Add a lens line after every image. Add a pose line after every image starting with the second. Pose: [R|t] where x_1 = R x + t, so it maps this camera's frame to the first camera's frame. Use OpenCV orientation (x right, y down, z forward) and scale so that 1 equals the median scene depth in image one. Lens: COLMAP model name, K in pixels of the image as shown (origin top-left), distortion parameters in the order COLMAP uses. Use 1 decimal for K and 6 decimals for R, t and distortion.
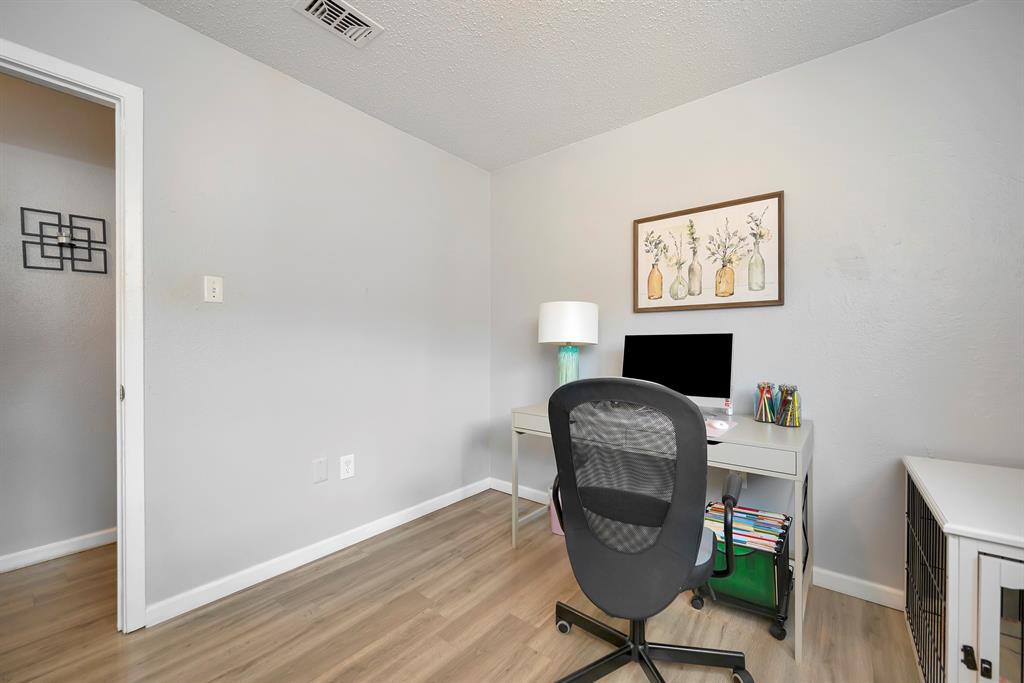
lens RADIAL K [[406.5, 0, 516.2], [0, 406.5, 345.7], [0, 0, 1]] dist [-0.003316, 0.000595]
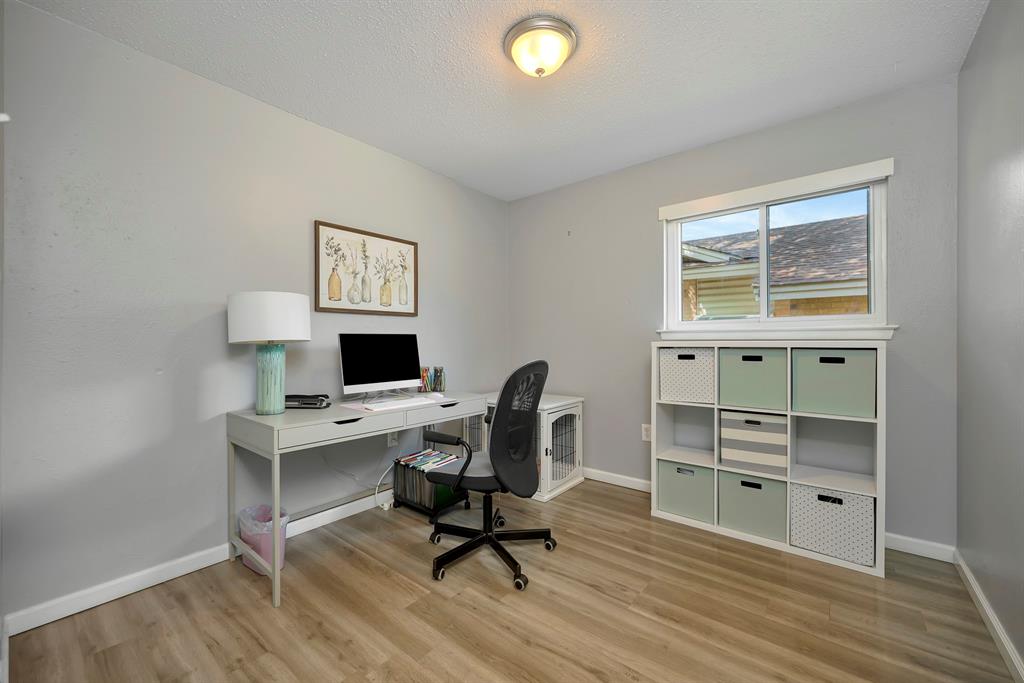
lens RADIAL K [[406.5, 0, 512.5], [0, 406.5, 341.9], [0, 0, 1]] dist [-0.003316, 0.000595]
pose [[0.012486, 0.001214, 0.999921, -0.780751], [0.012671, 0.999919, -0.001372, 0.003221], [-0.999842, 0.012687, 0.012470, 0.545398]]
